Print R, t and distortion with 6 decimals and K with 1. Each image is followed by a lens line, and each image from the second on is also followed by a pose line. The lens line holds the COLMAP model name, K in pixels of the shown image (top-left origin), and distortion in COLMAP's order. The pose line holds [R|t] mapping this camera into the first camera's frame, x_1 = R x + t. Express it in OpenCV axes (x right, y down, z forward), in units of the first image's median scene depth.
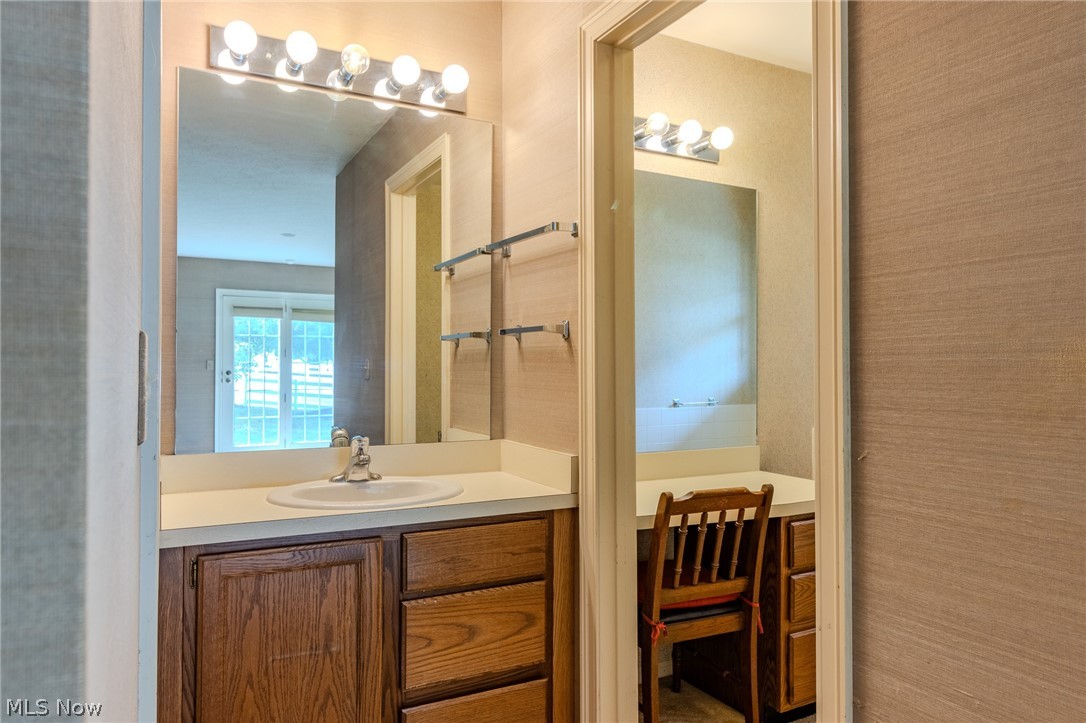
lens RADIAL K [[706.5, 0, 543.0], [0, 706.5, 361.5], [0, 0, 1]] dist [-0.001224, 0.001073]
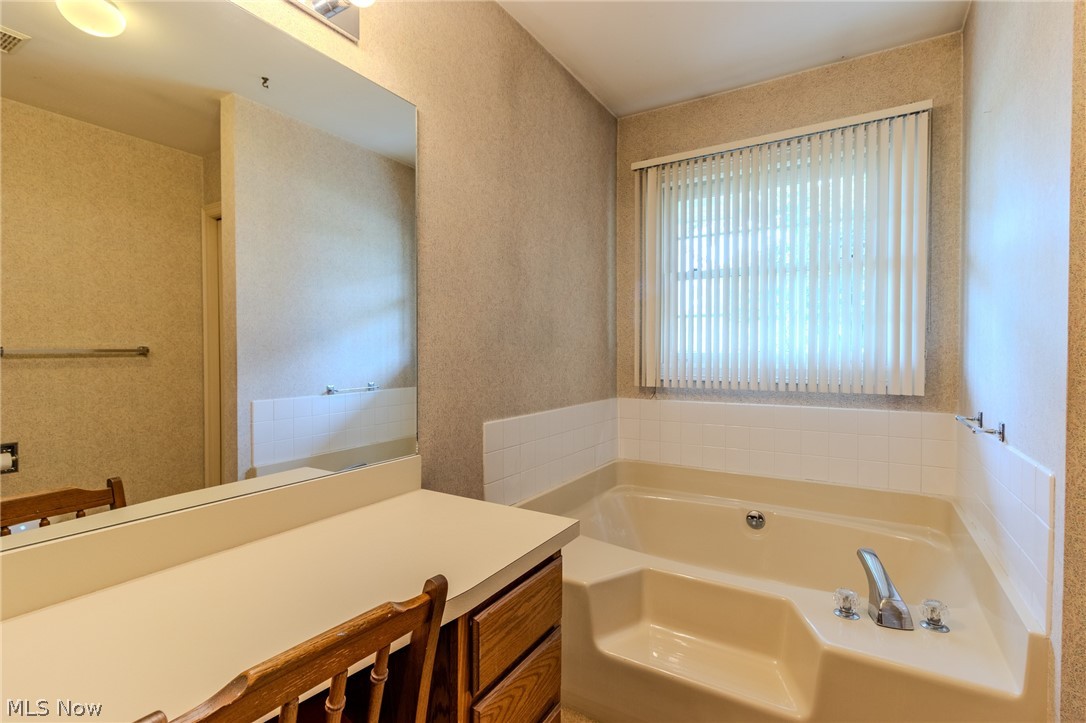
lens RADIAL K [[514.1, 0, 543.0], [0, 514.1, 361.5], [0, 0, 1]] dist [0.002542, 0.000828]
pose [[0.863293, -0.012127, 0.504557, 0.093809], [-0.001648, 0.999638, 0.026846, 0.004429], [-0.504700, -0.024008, 0.862961, 0.303246]]
